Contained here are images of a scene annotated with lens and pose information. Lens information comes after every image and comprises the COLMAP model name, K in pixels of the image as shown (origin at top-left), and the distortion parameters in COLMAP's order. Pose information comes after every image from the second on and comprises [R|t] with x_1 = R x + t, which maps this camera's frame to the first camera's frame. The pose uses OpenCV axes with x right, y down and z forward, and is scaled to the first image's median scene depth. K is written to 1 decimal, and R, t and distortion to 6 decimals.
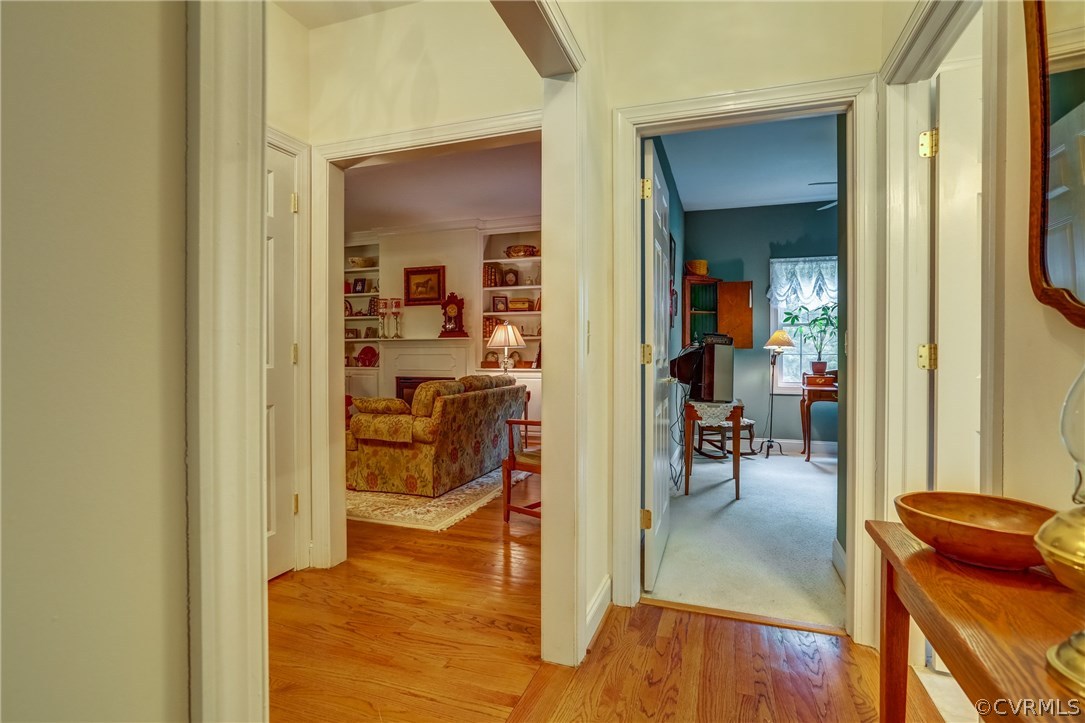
lens RADIAL K [[503.7, 0, 559.5], [0, 503.7, 348.4], [0, 0, 1]] dist [-0.014854, 0.000474]
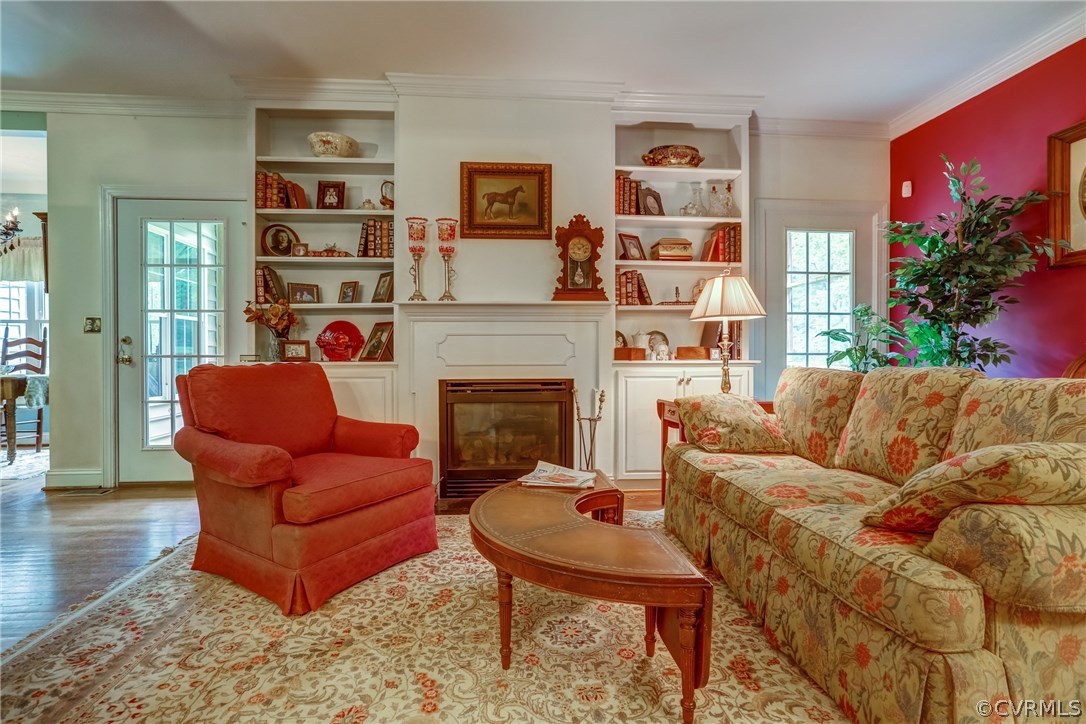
lens RADIAL K [[494.6, 0, 521.0], [0, 494.6, 356.9], [0, 0, 1]] dist [-0.012932, 0.001105]
pose [[0.925279, -0.001608, 0.379283, -0.455833], [-0.002218, 0.999951, 0.009650, 0.030611], [-0.379280, -0.009770, 0.925230, 0.539655]]
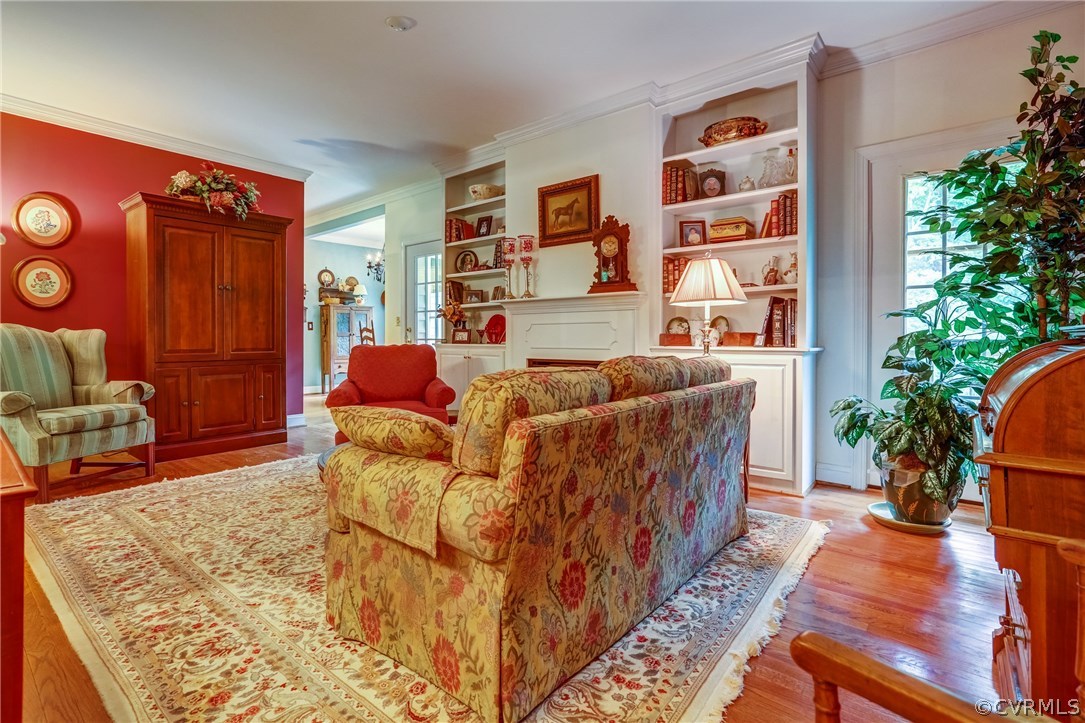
lens RADIAL K [[504.6, 0, 573.6], [0, 504.6, 336.4], [0, 0, 1]] dist [-0.030835, 0.000499]
pose [[0.945050, 0.000431, -0.326926, -0.060335], [0.002226, 0.999967, 0.007753, 0.024233], [0.326919, -0.008054, 0.945018, 0.424867]]
